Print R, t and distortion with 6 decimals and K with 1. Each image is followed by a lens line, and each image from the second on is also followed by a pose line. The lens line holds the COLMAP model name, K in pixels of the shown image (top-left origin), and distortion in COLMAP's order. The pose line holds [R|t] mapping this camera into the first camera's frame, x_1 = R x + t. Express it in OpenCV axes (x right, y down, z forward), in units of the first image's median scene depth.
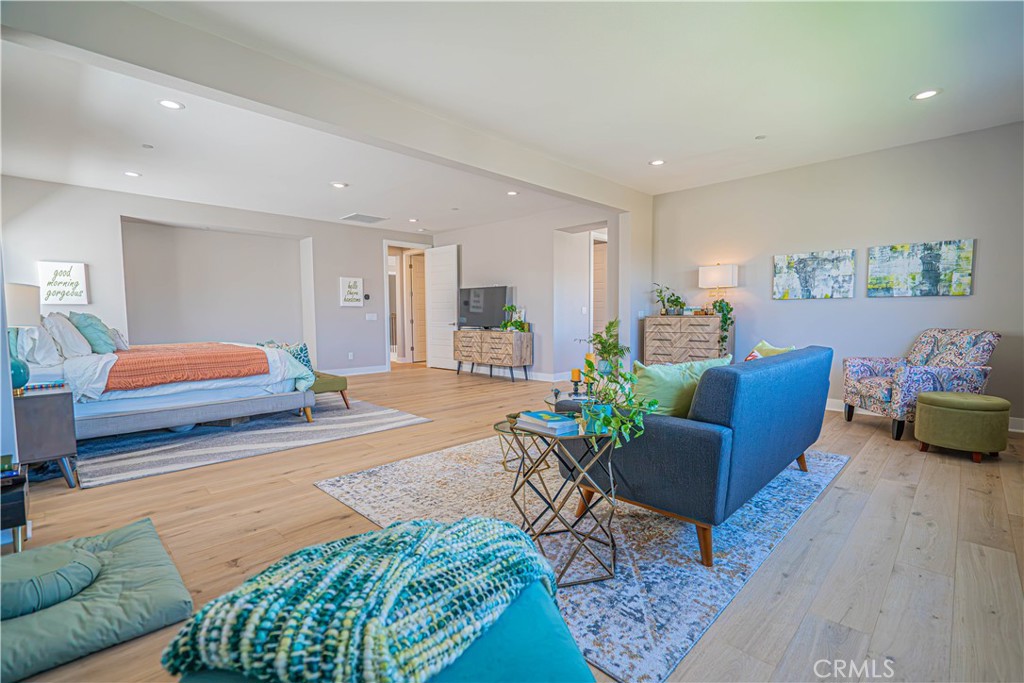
lens RADIAL K [[459.3, 0, 514.7], [0, 459.3, 347.4], [0, 0, 1]] dist [-0.002451, 0.000492]
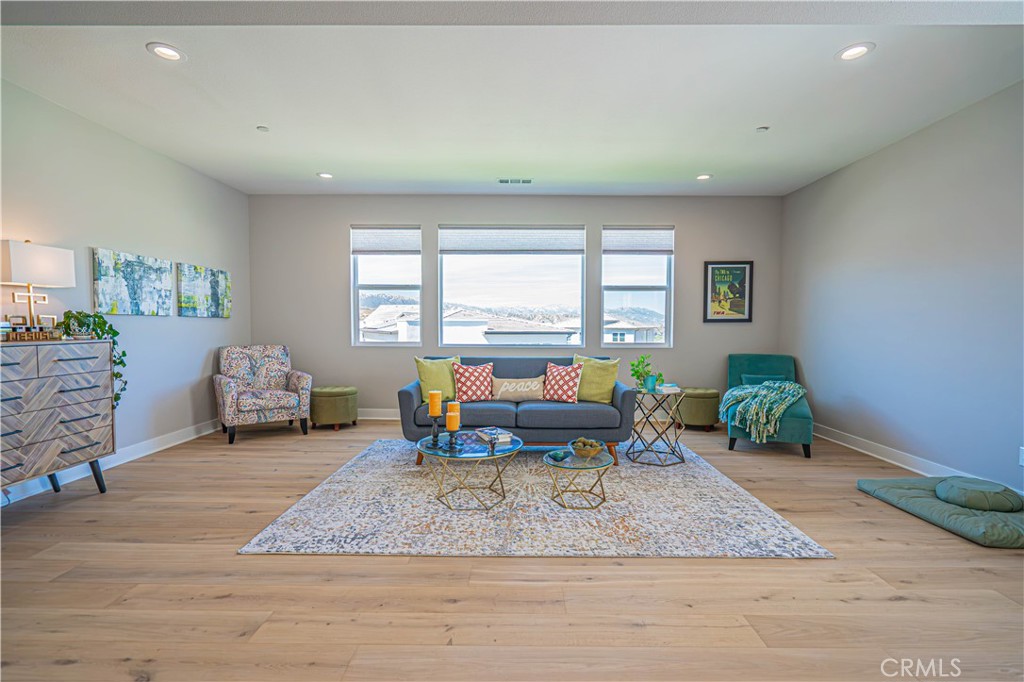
lens RADIAL K [[465.9, 0, 514.6], [0, 465.9, 346.7], [0, 0, 1]] dist [-0.000973, 0.000739]
pose [[-0.698081, -0.030228, 0.715381, -0.358519], [0.050685, 0.994516, 0.091483, -0.094678], [-0.714223, 0.100121, -0.692720, 1.113374]]
